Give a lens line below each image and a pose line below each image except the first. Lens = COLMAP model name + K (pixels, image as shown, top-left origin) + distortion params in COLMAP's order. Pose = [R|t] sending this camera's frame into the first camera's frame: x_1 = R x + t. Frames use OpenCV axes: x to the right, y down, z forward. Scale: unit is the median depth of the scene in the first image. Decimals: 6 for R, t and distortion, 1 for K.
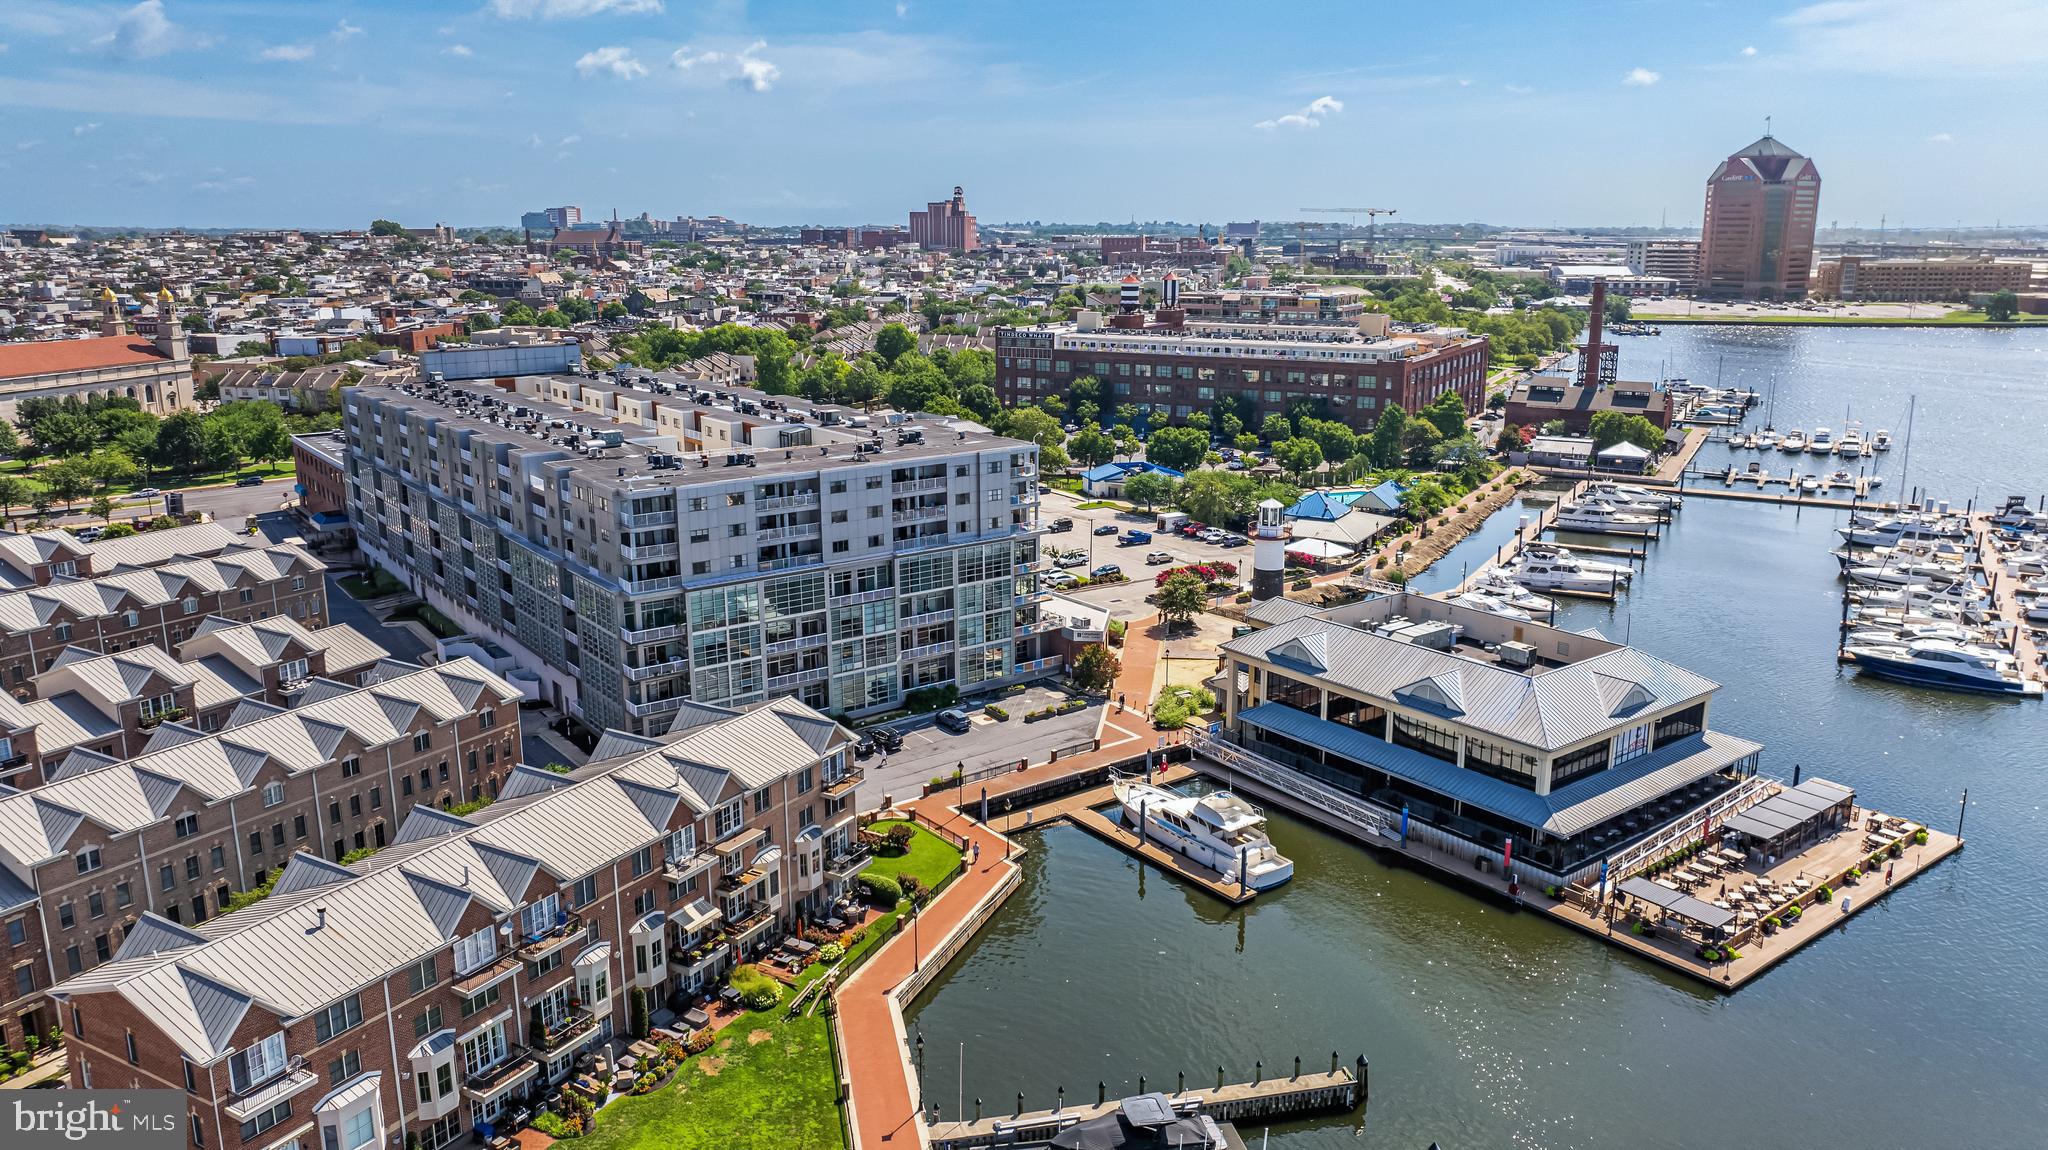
lens RADIAL K [[1439.9, 0, 1027.0], [0, 1439.9, 550.0], [0, 0, 1]] dist [-0.021884, 0.009658]
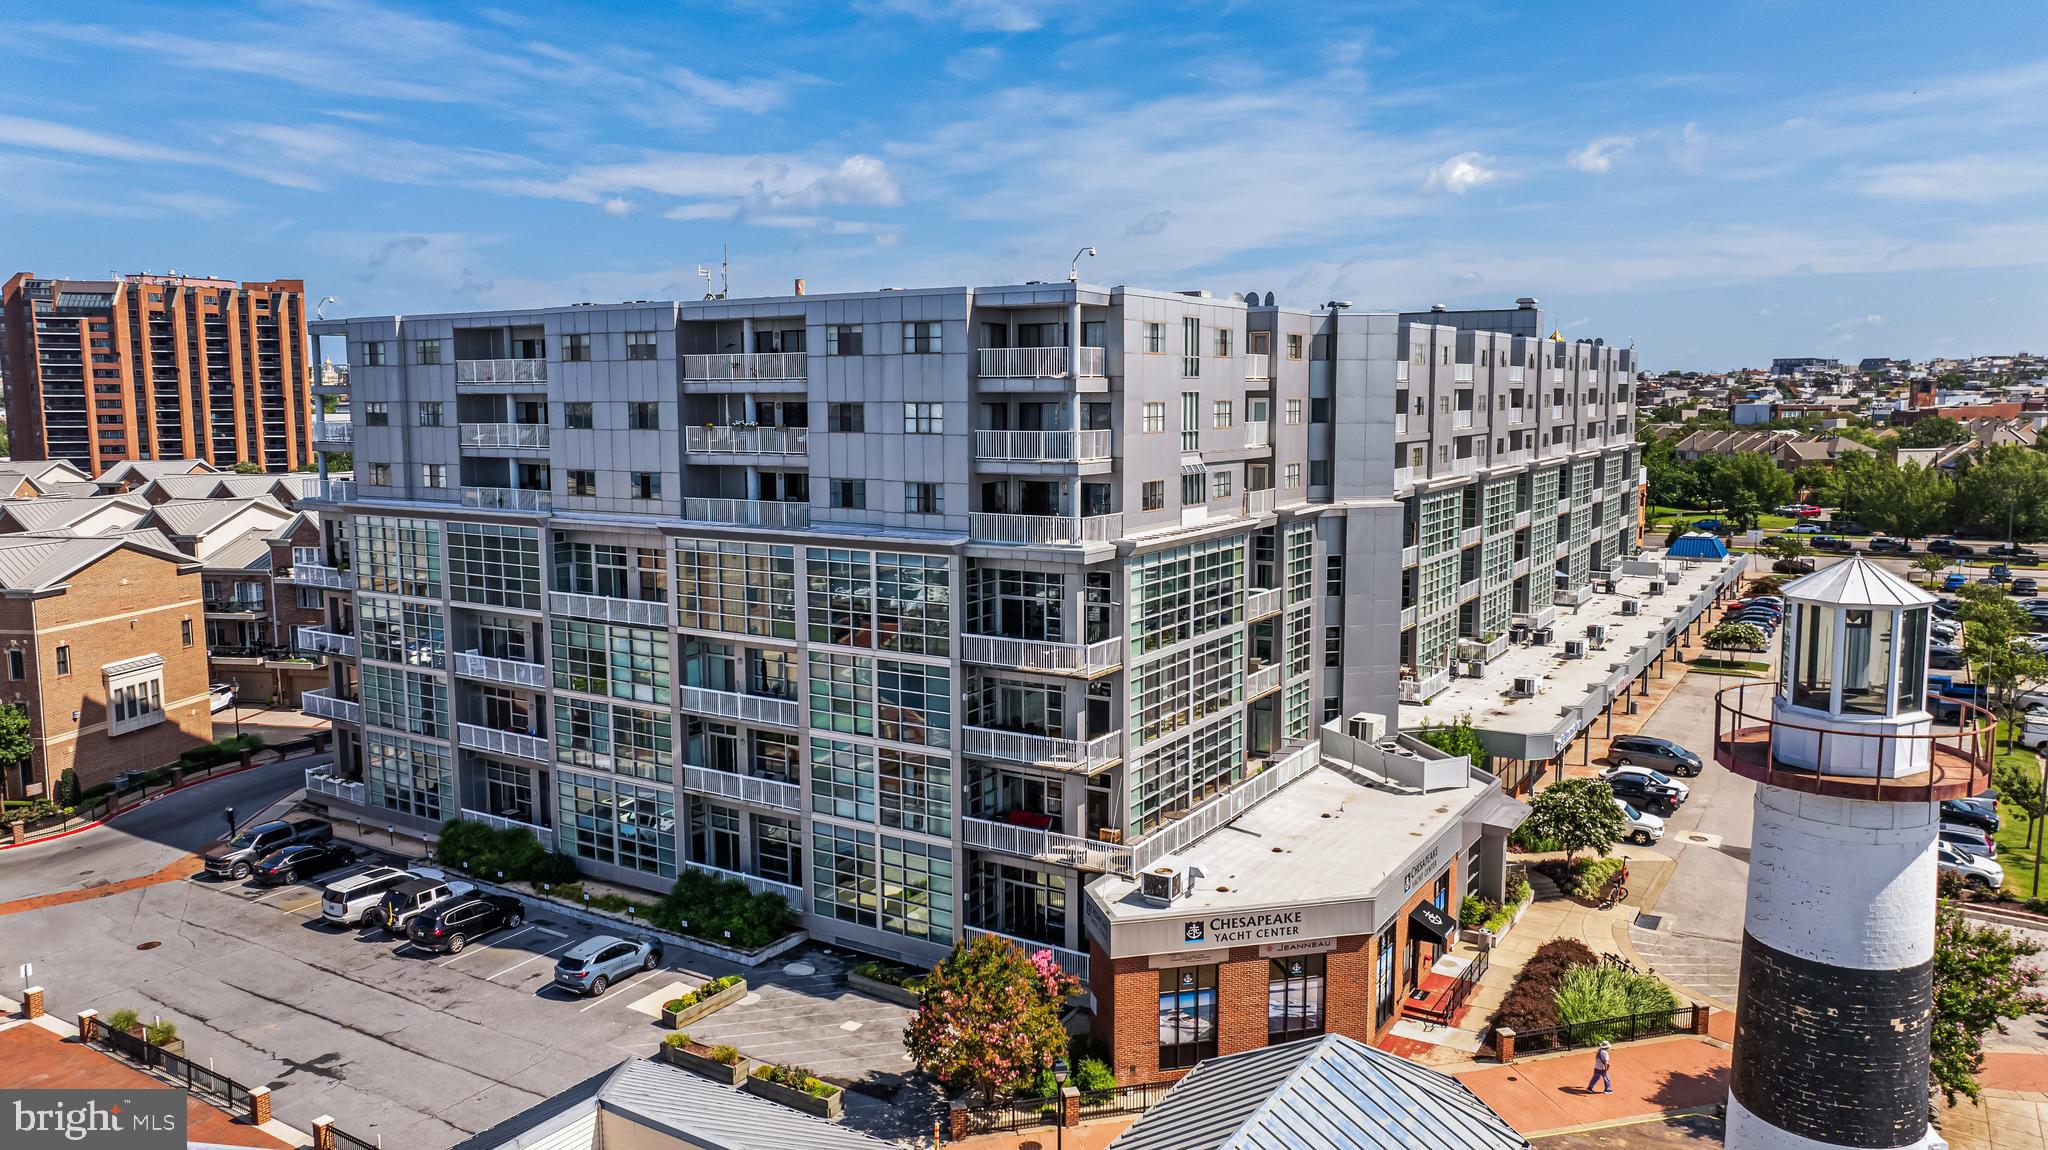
lens RADIAL K [[1437.9, 0, 1032.8], [0, 1437.9, 563.6], [0, 0, 1]] dist [-0.021274, 0.010716]
pose [[0.360137, 0.112110, -0.926138, 0.320015], [-0.200624, 0.978832, 0.040474, -0.023005], [0.911071, 0.171229, 0.375006, 0.903511]]
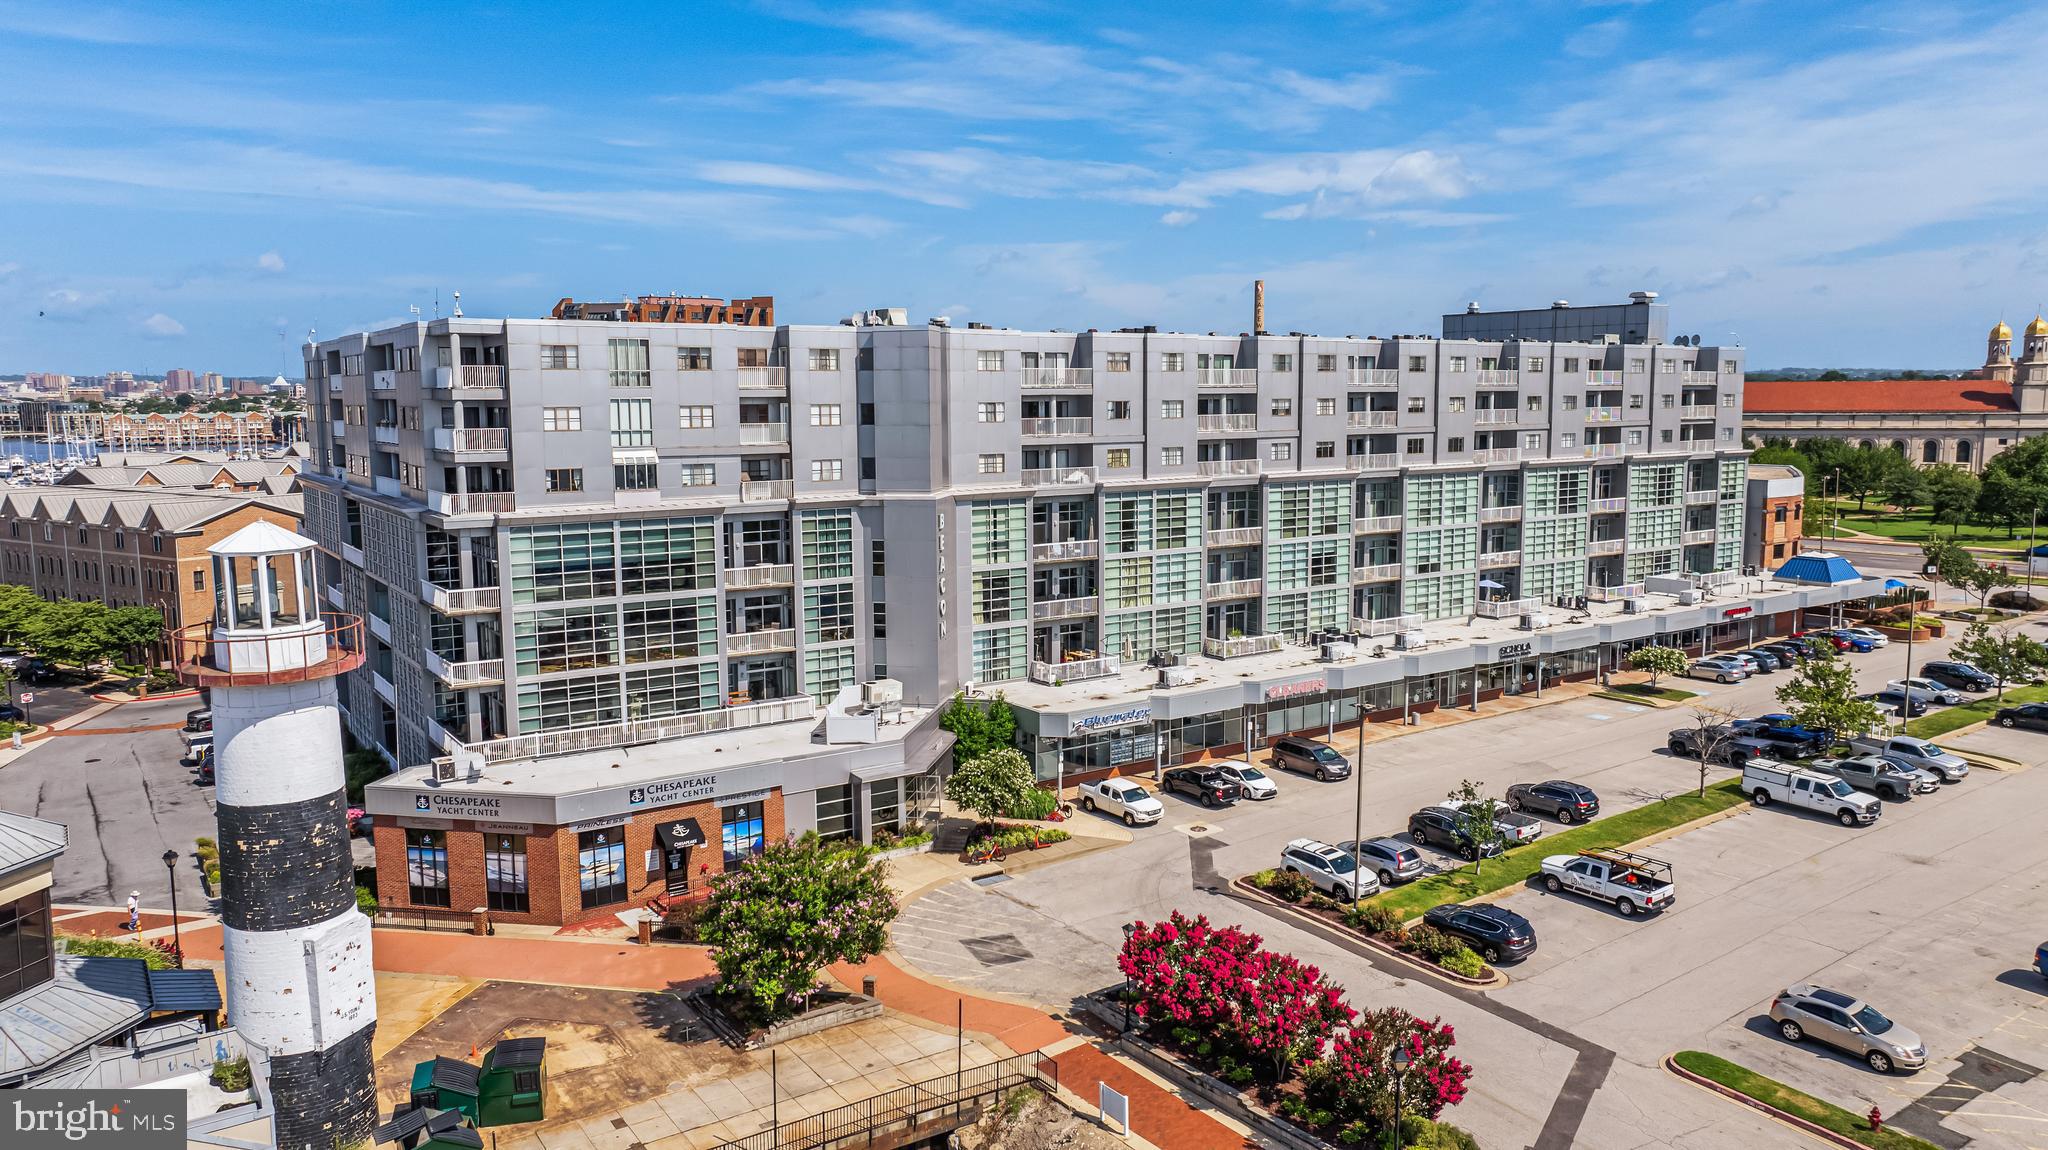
lens RADIAL K [[1437.9, 0, 1032.8], [0, 1437.9, 563.6], [0, 0, 1]] dist [-0.021274, 0.010716]
pose [[-0.041832, 0.121316, -0.991732, 0.449356], [-0.212311, 0.968852, 0.127472, -0.096576], [0.976306, 0.215888, -0.014772, 1.224259]]
